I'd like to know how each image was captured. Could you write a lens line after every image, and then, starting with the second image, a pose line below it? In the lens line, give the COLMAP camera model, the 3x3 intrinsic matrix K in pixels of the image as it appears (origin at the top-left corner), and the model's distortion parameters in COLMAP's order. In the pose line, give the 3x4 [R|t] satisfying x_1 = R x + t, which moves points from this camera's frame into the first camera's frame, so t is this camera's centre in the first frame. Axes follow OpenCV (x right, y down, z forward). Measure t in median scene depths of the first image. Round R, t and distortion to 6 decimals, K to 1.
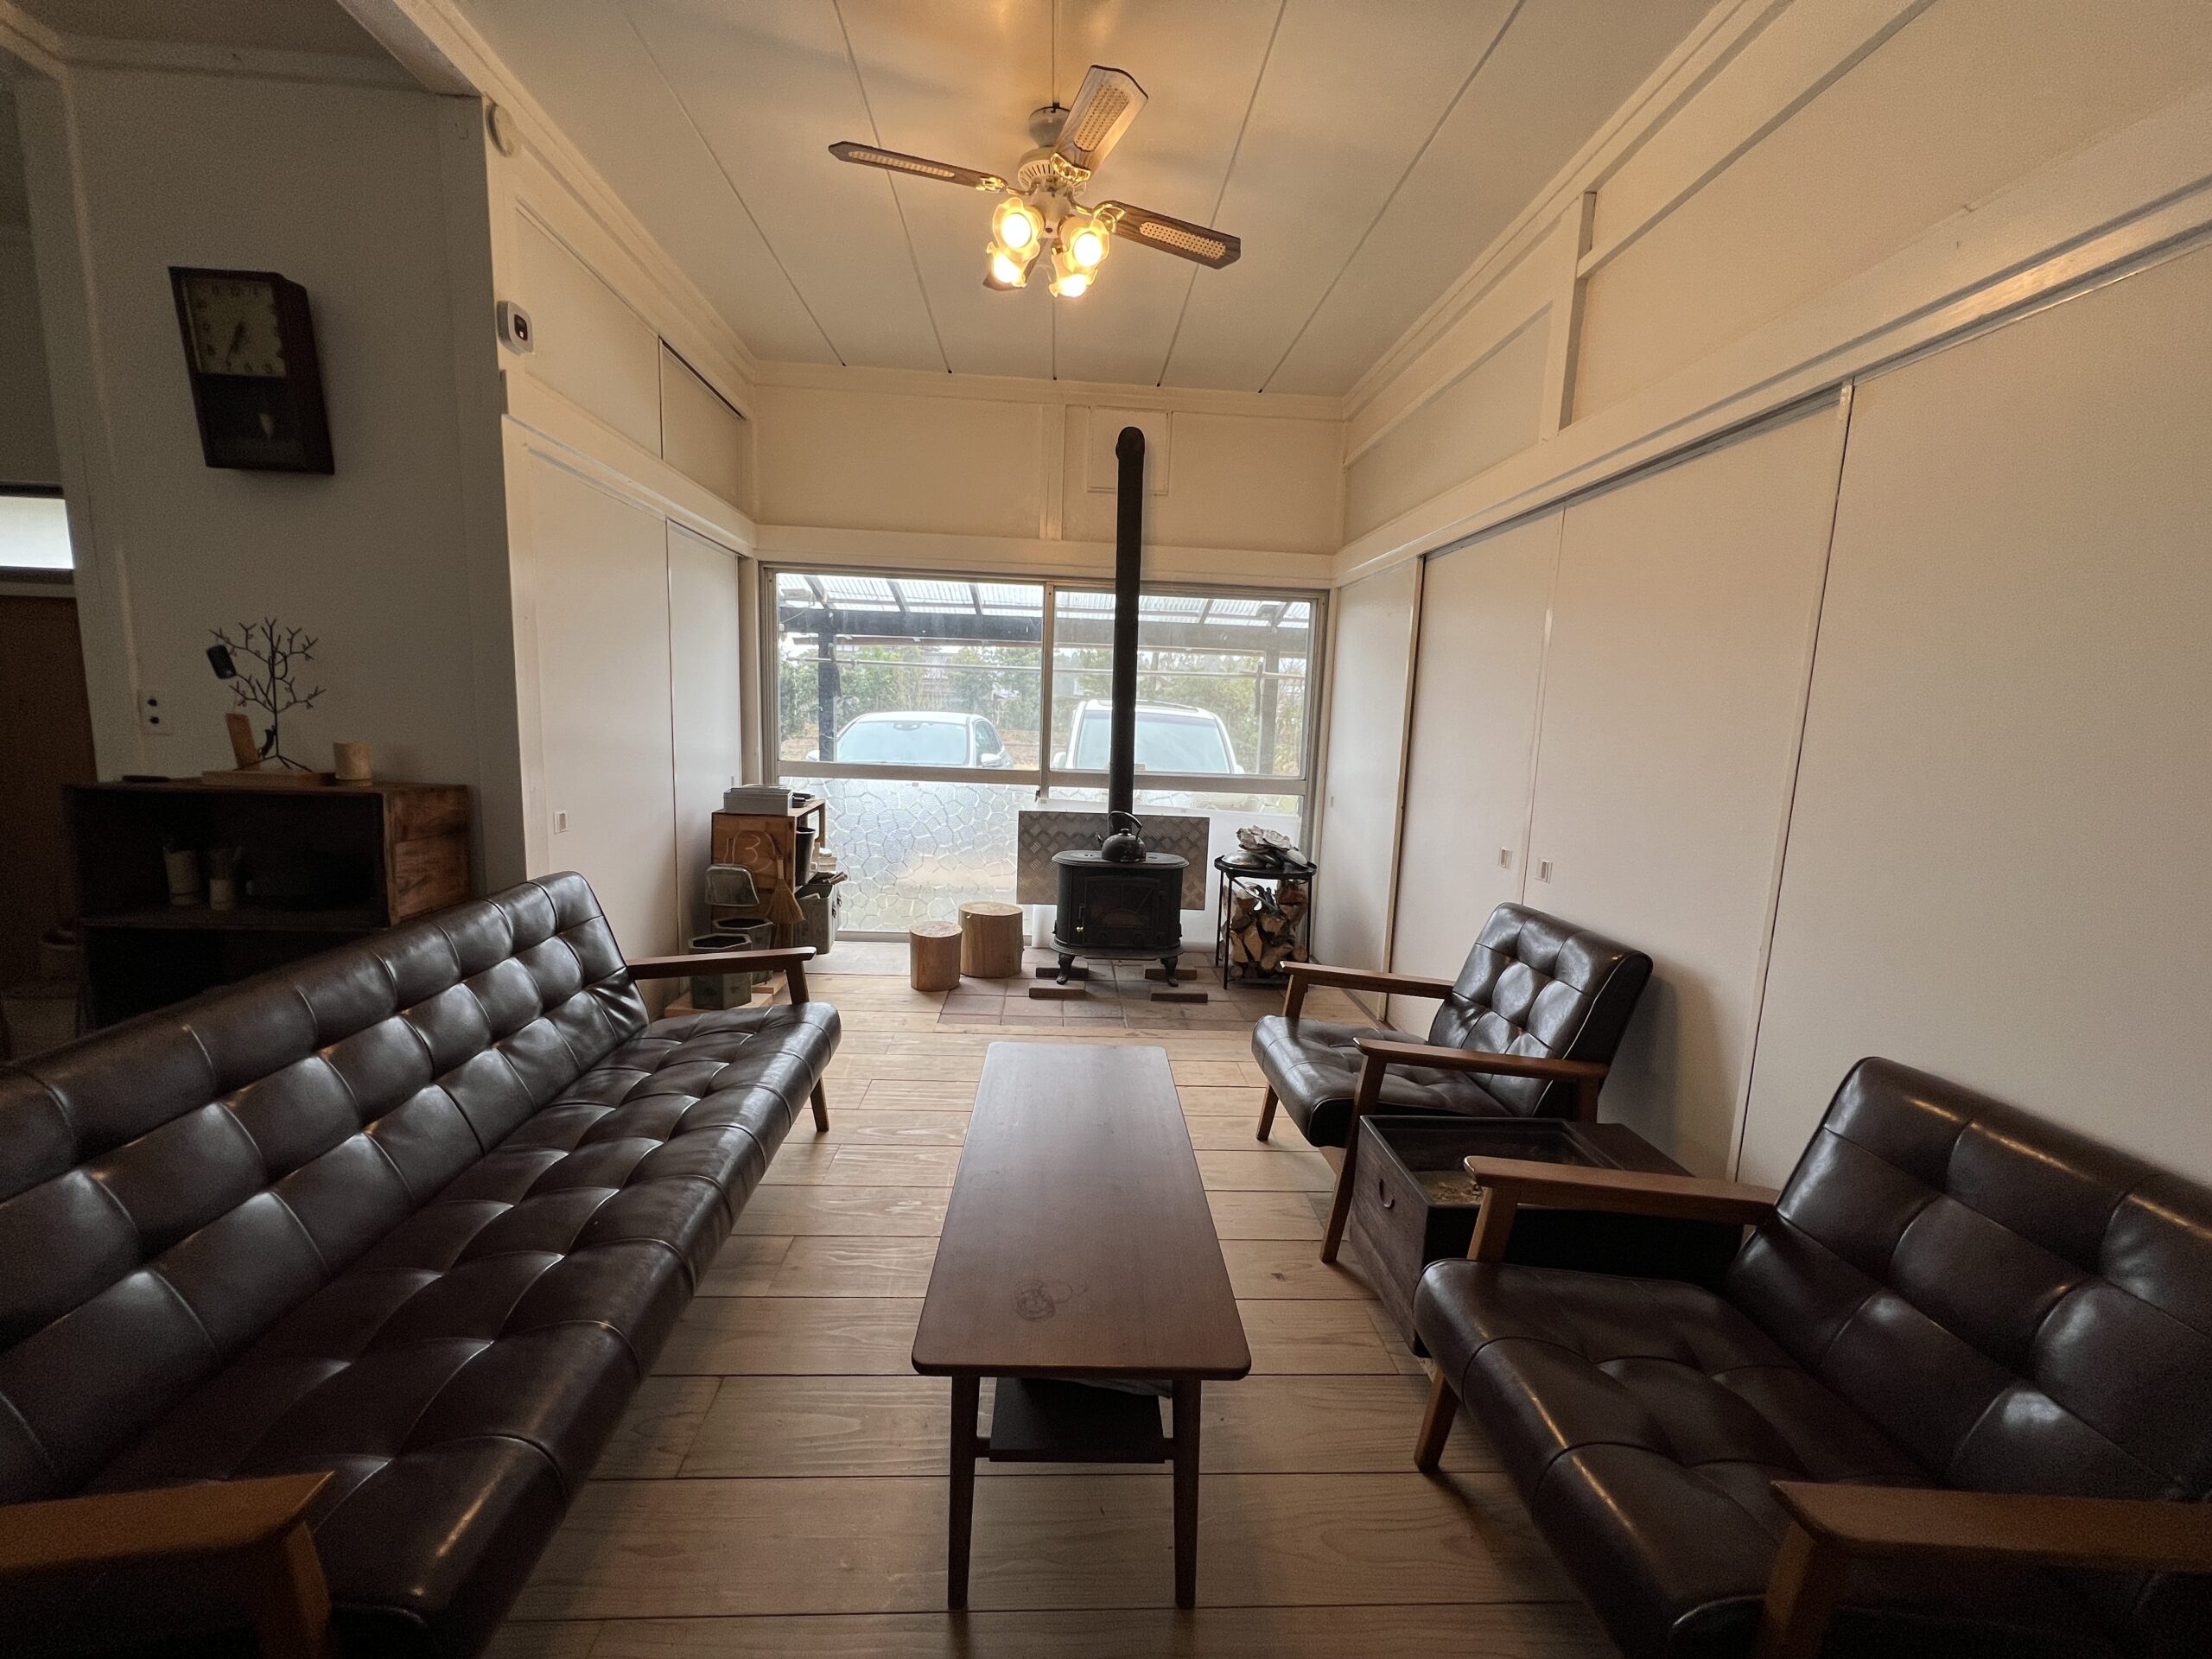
lens RADIAL K [[886.1, 0, 1101.9], [0, 886.1, 829.2], [0, 0, 1]] dist [-0.000108, -0.000006]
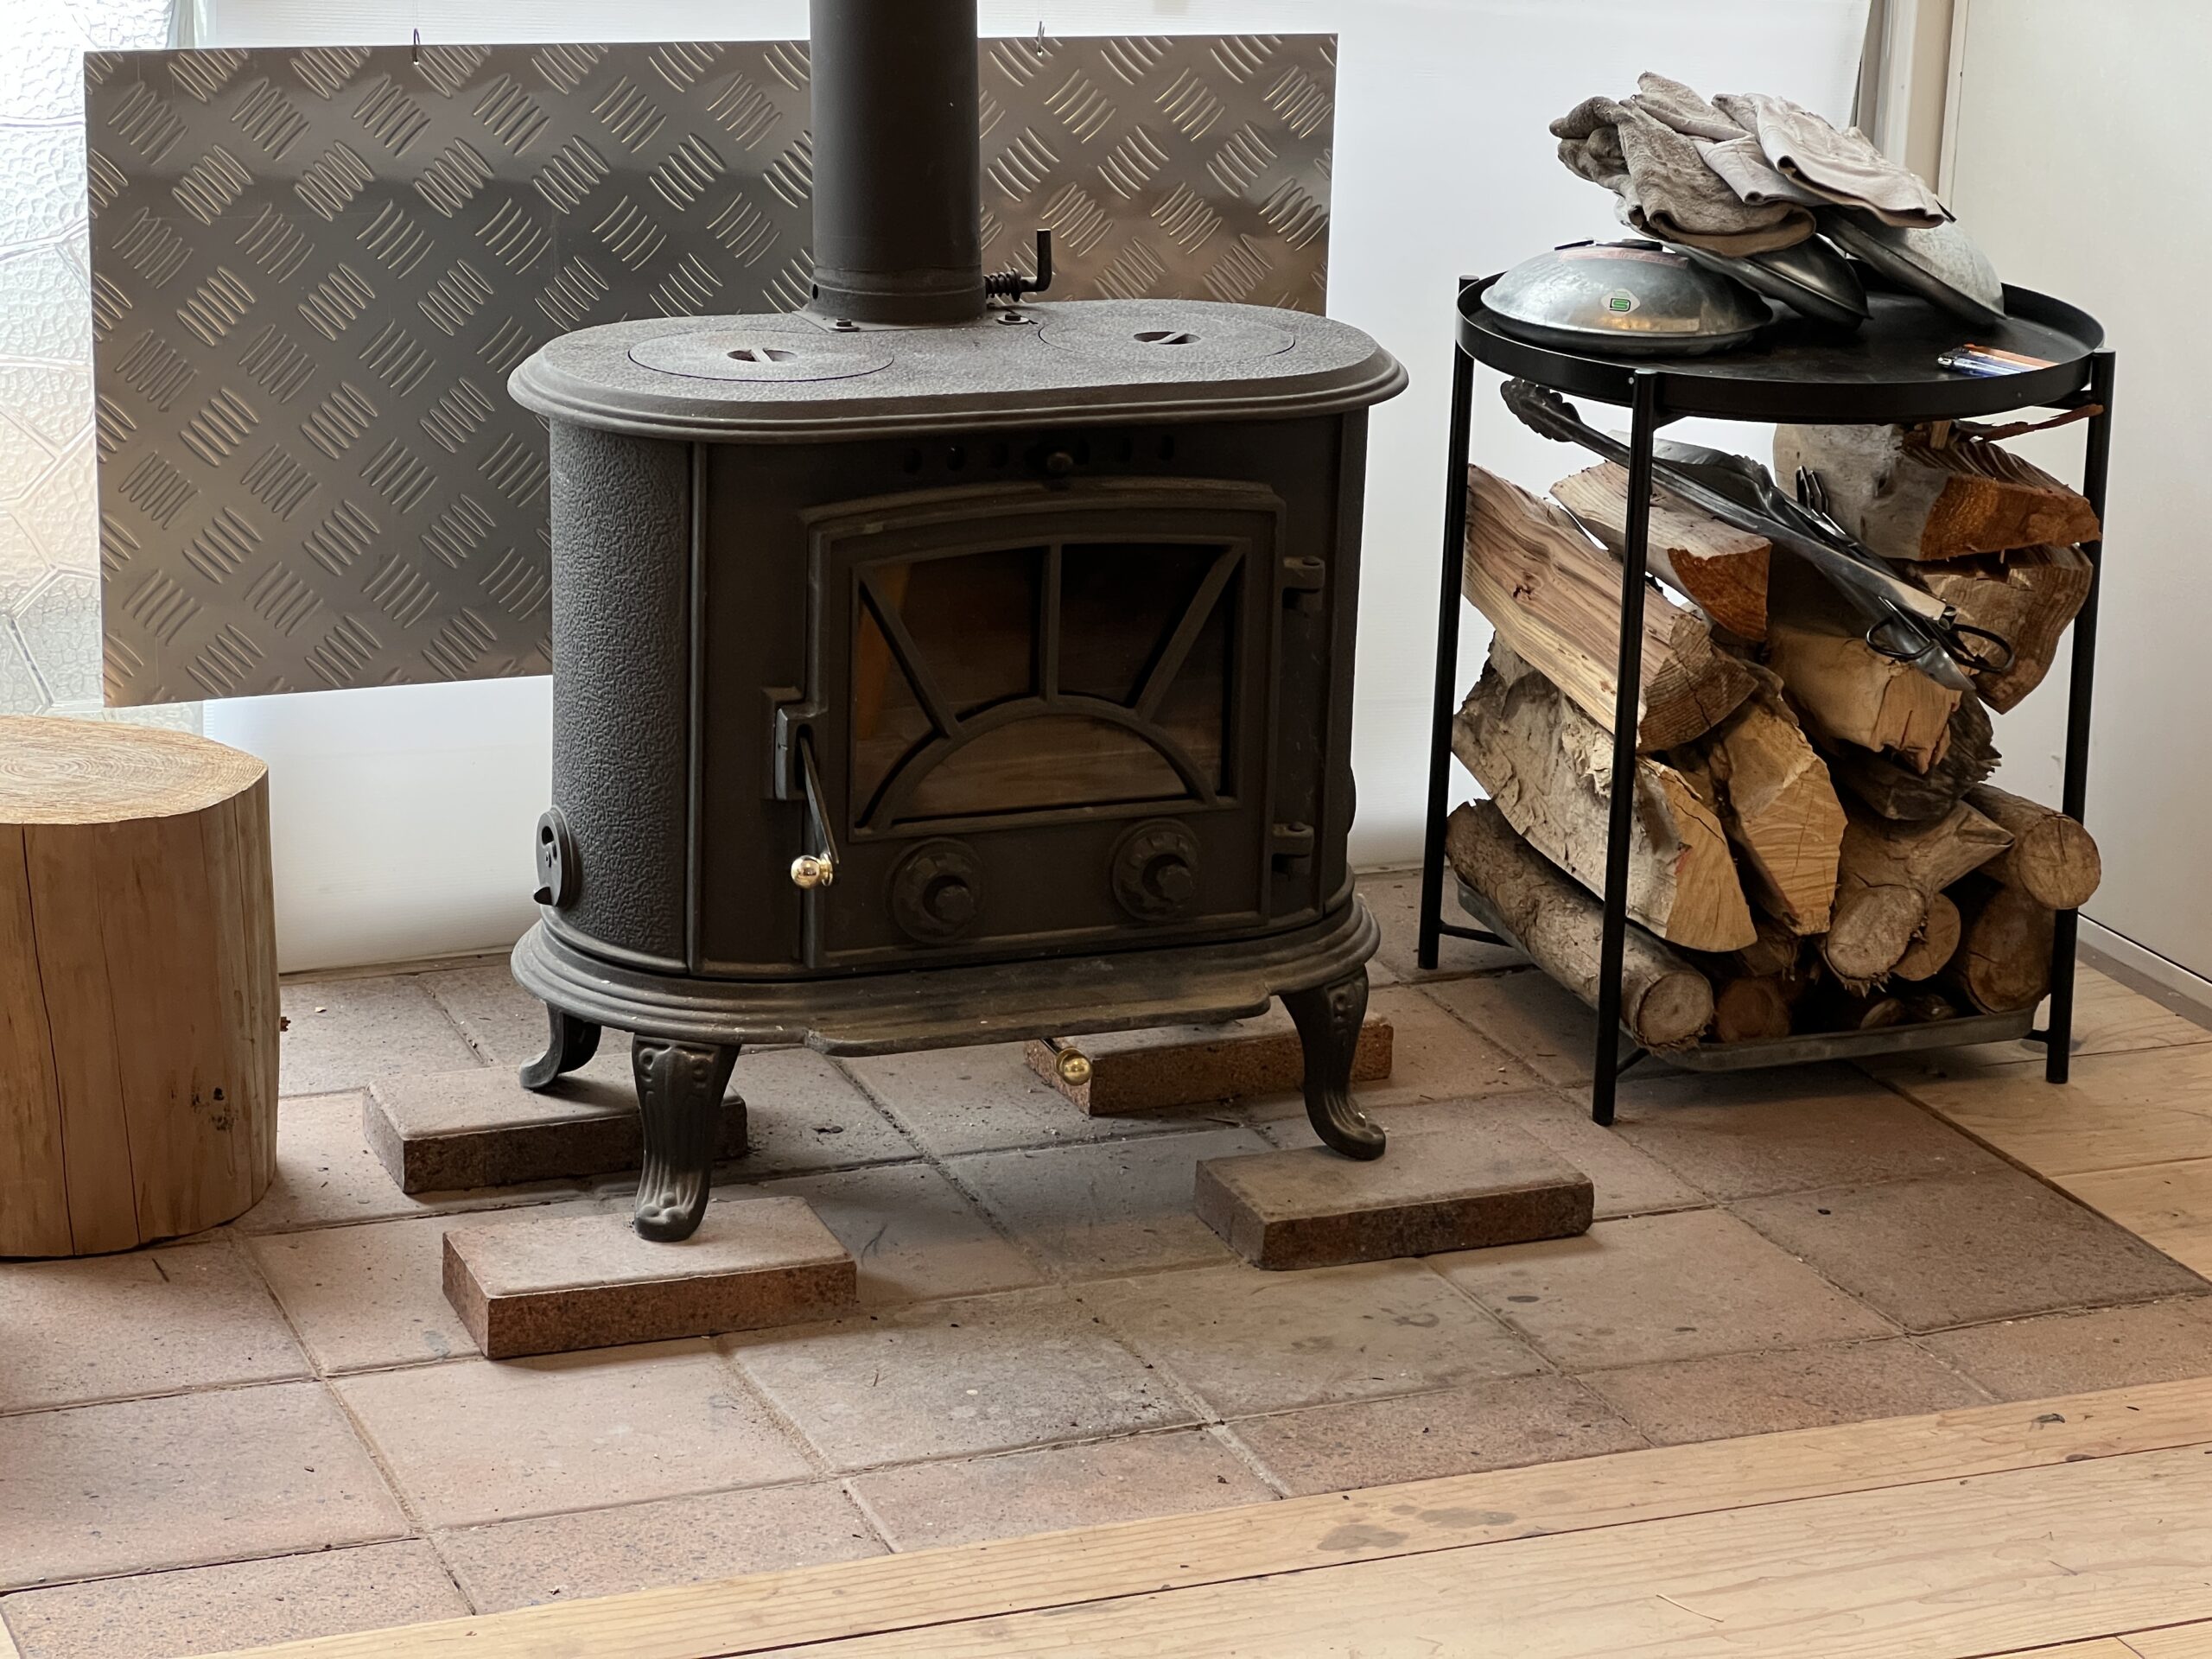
lens RADIAL K [[4997.3, 0, 1107.4], [0, 4997.3, 829.8], [0, 0, 1]] dist [0.407534, 0.000000]
pose [[0.940273, -0.105757, 0.323576, -0.237406], [0.050931, 0.983524, 0.173453, -0.034583], [-0.336589, -0.146613, 0.930168, 0.196193]]
